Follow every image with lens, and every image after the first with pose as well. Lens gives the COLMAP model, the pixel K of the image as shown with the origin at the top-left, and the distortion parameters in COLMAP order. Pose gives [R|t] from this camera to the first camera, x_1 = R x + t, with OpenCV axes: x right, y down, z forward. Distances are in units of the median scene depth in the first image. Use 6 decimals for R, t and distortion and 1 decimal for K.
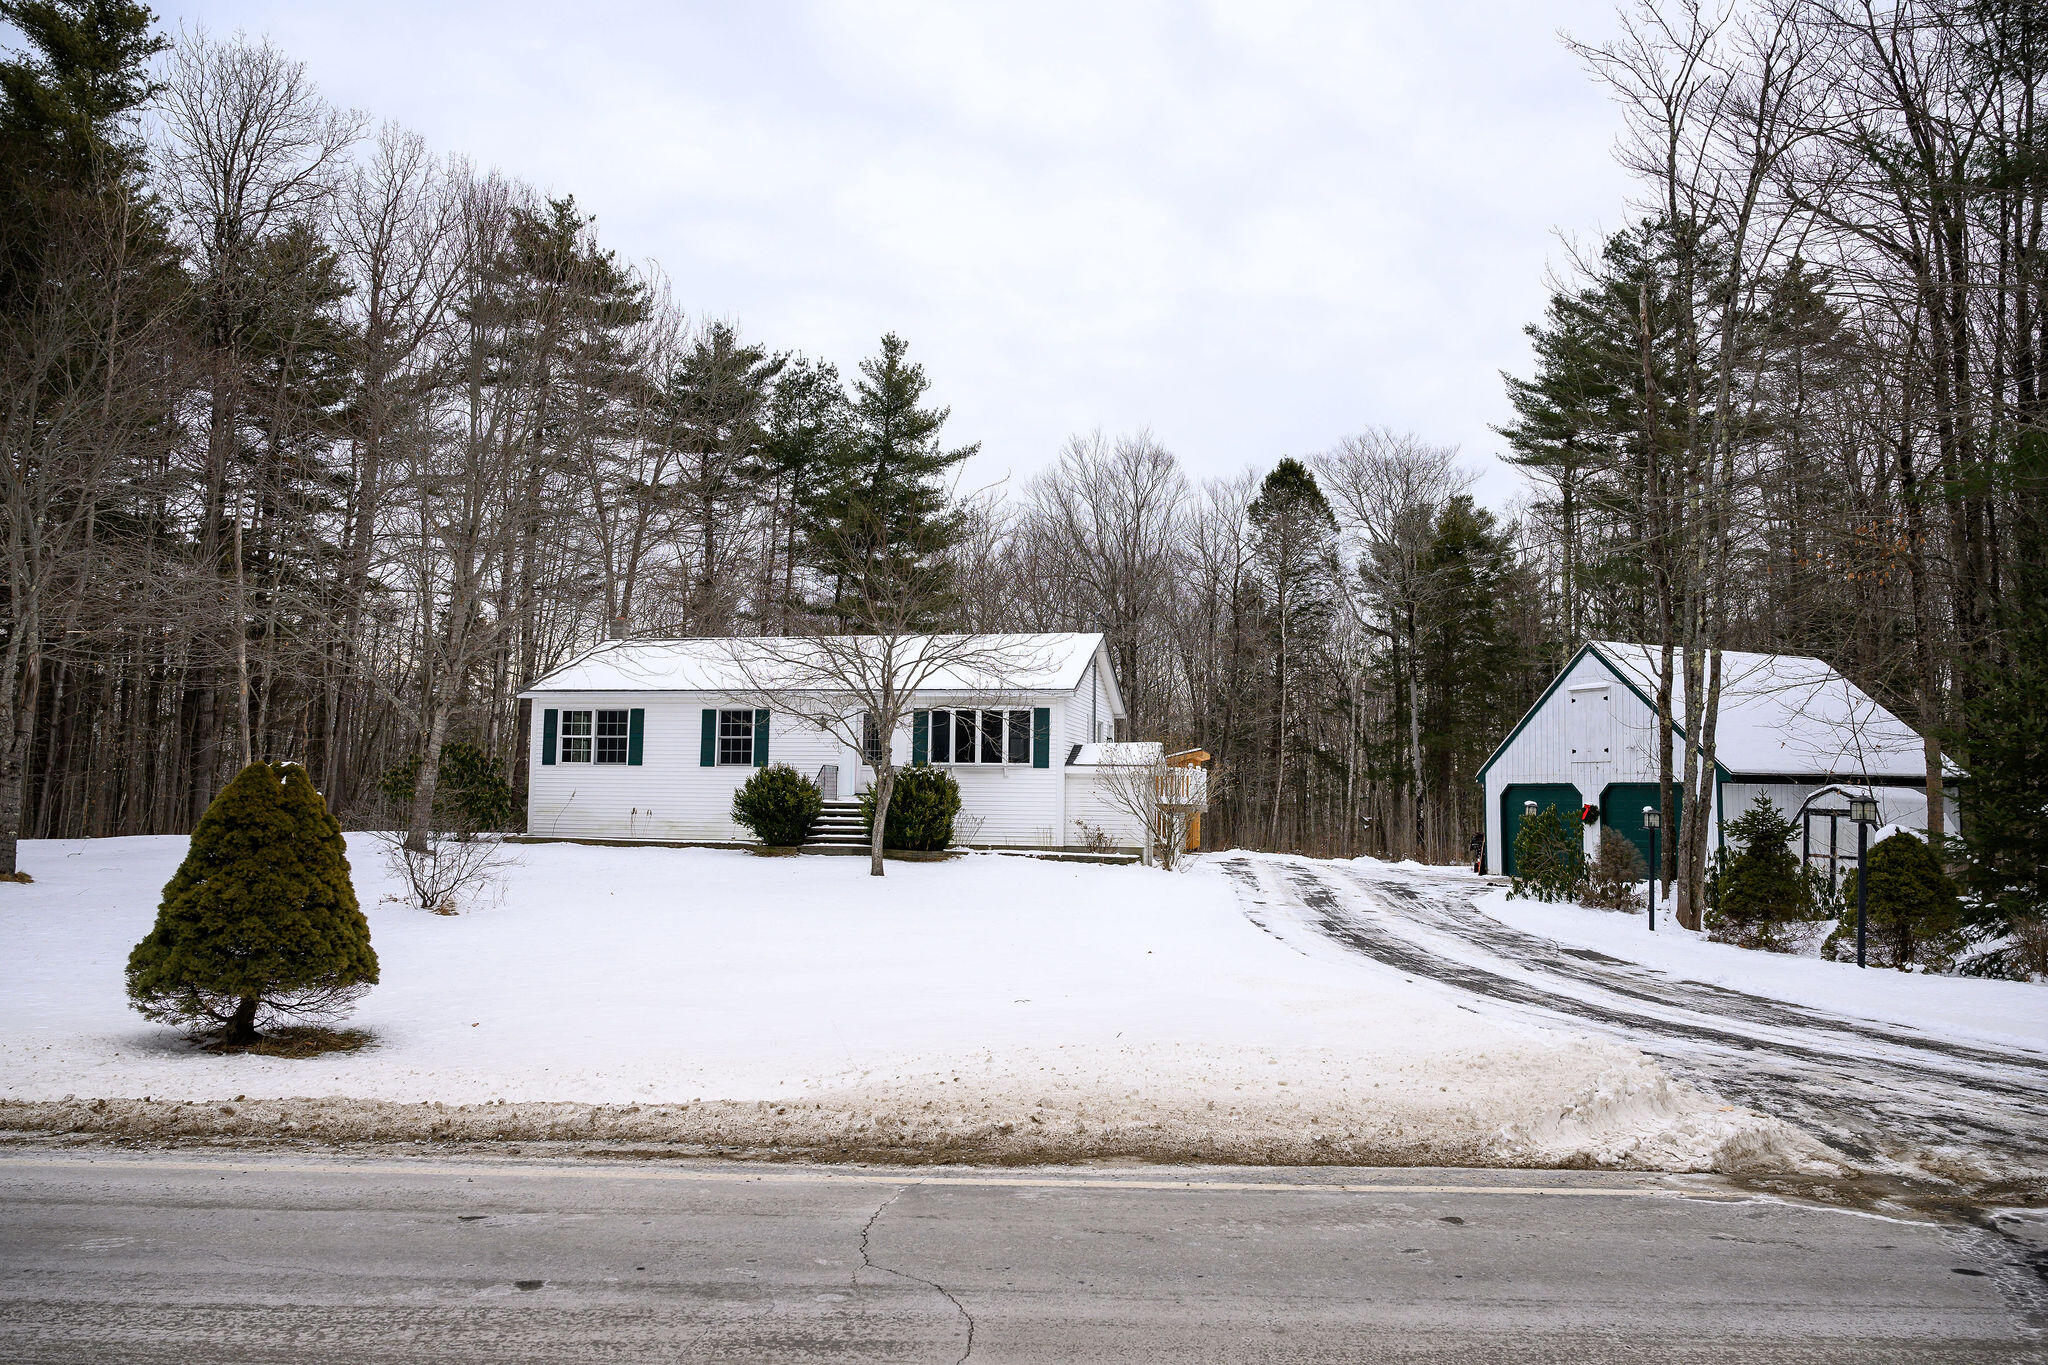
lens RADIAL K [[1552.4, 0, 1027.2], [0, 1552.4, 640.3], [0, 0, 1]] dist [0.002809, -0.003558]
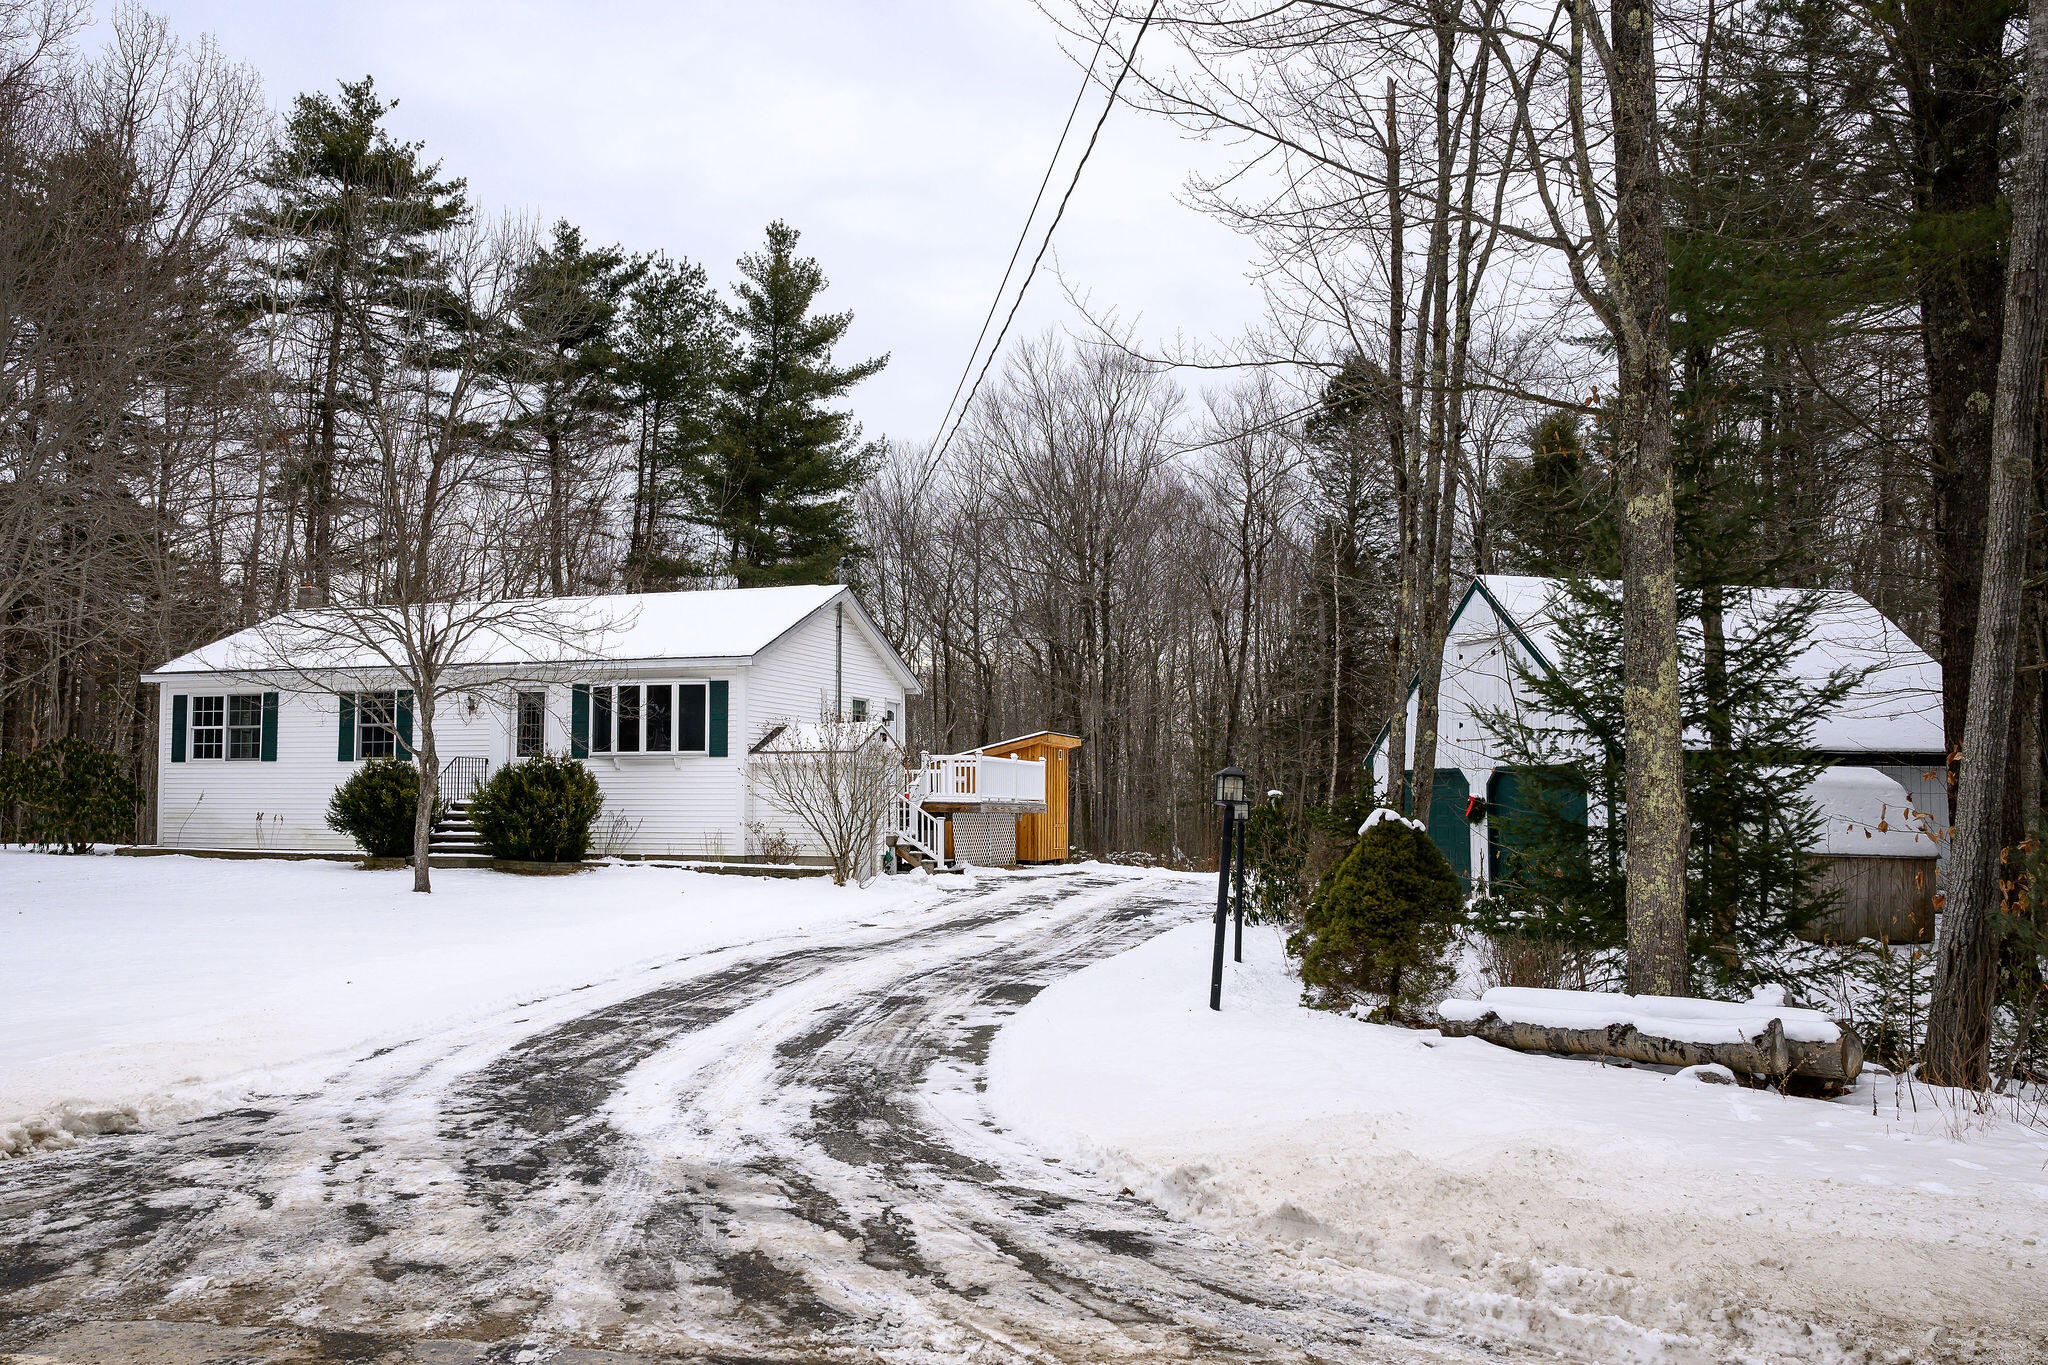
lens RADIAL K [[1924.3, 0, 921.3], [0, 1924.3, 684.5], [0, 0, 1]] dist [-0.004248, -0.006963]
pose [[0.985291, -0.020832, -0.169611, 0.251990], [0.026914, 0.999072, 0.033634, 0.014350], [0.168753, -0.037704, 0.984937, 0.054514]]
